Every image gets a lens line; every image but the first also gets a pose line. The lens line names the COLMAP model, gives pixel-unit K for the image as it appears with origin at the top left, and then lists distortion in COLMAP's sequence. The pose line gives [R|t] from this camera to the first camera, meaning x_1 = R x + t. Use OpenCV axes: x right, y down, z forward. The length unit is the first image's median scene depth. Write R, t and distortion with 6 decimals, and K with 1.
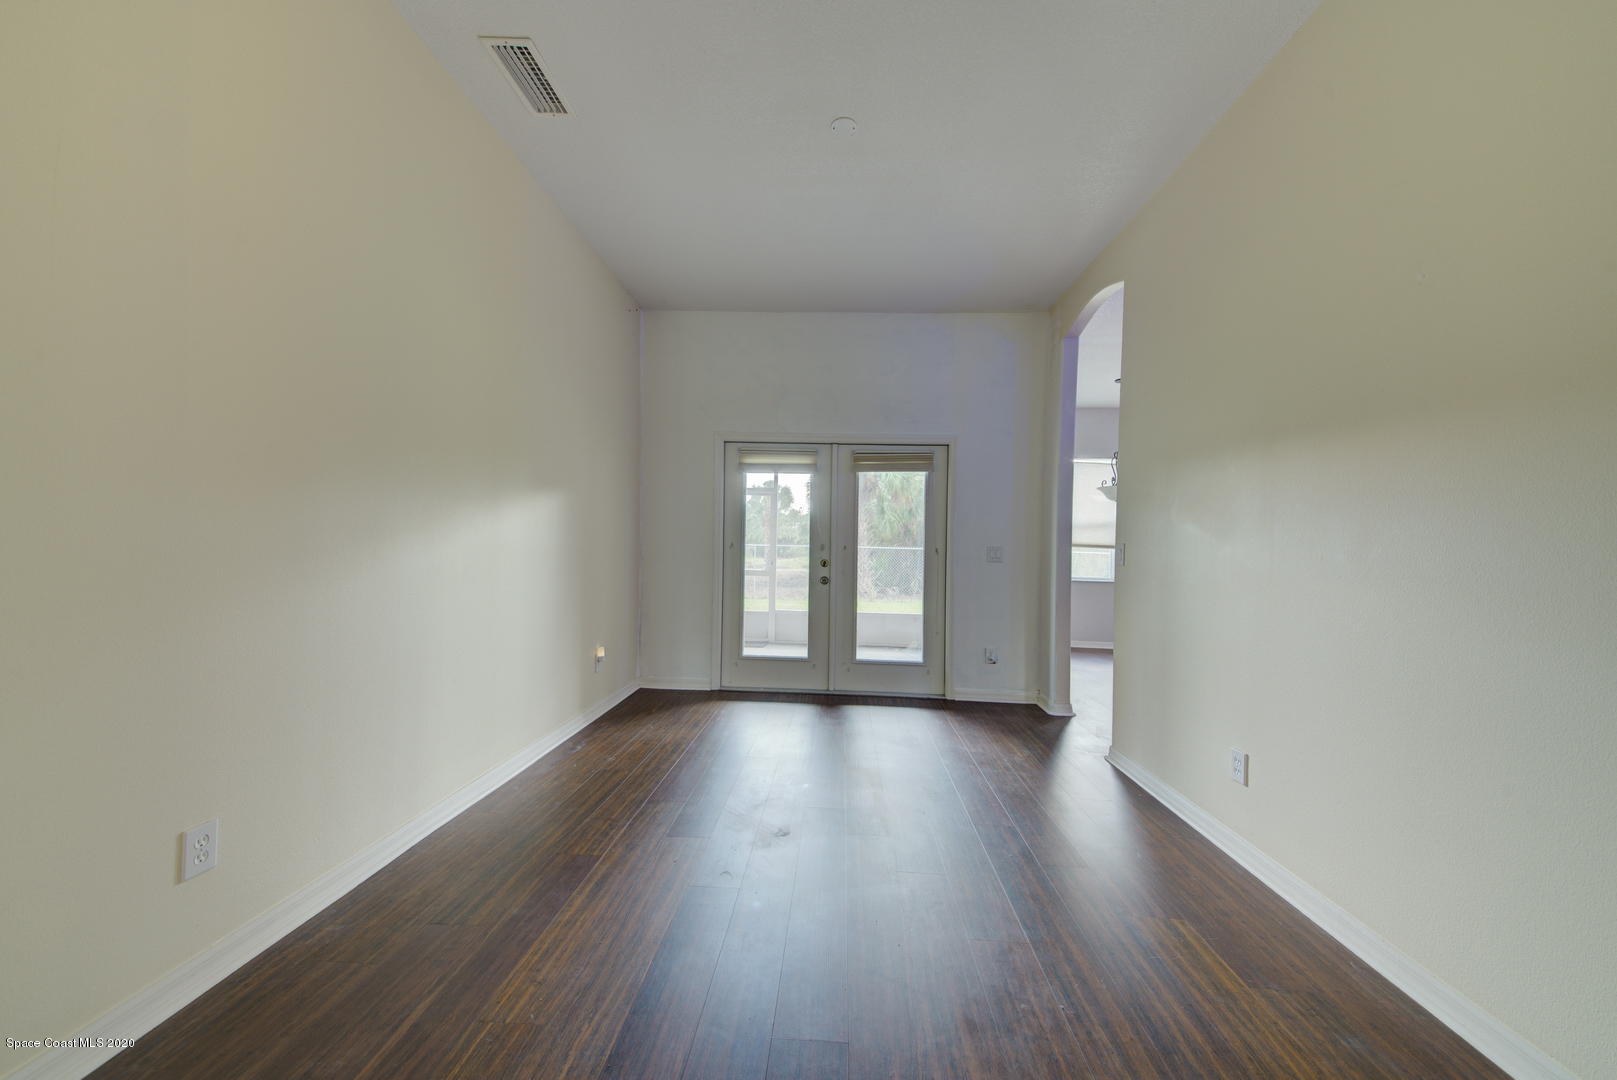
lens RADIAL K [[569.8, 0, 809.7], [0, 569.8, 543.8], [0, 0, 1]] dist [0.058238, -0.024735]
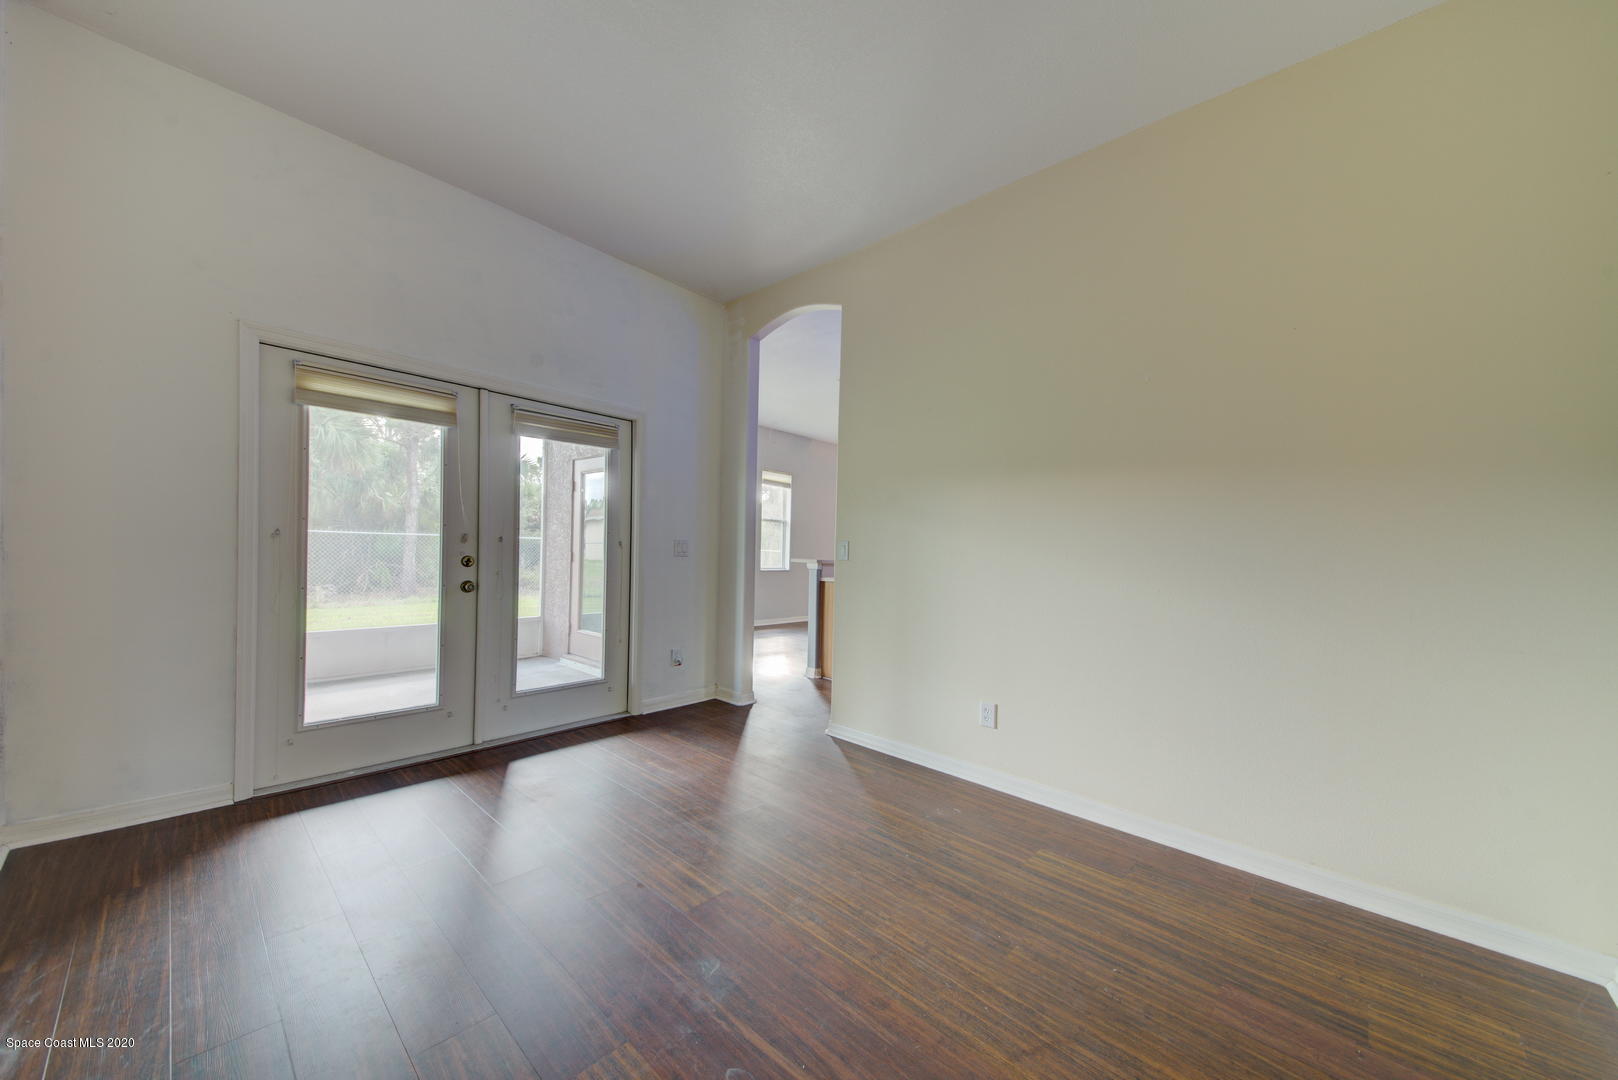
lens RADIAL K [[570.1, 0, 810.2], [0, 570.1, 543.8], [0, 0, 1]] dist [0.058238, -0.024735]
pose [[0.639581, 0.003903, 0.768714, -0.253717], [-0.022164, 0.999665, 0.013365, -0.005646], [-0.768404, -0.025586, 0.639453, 0.241437]]
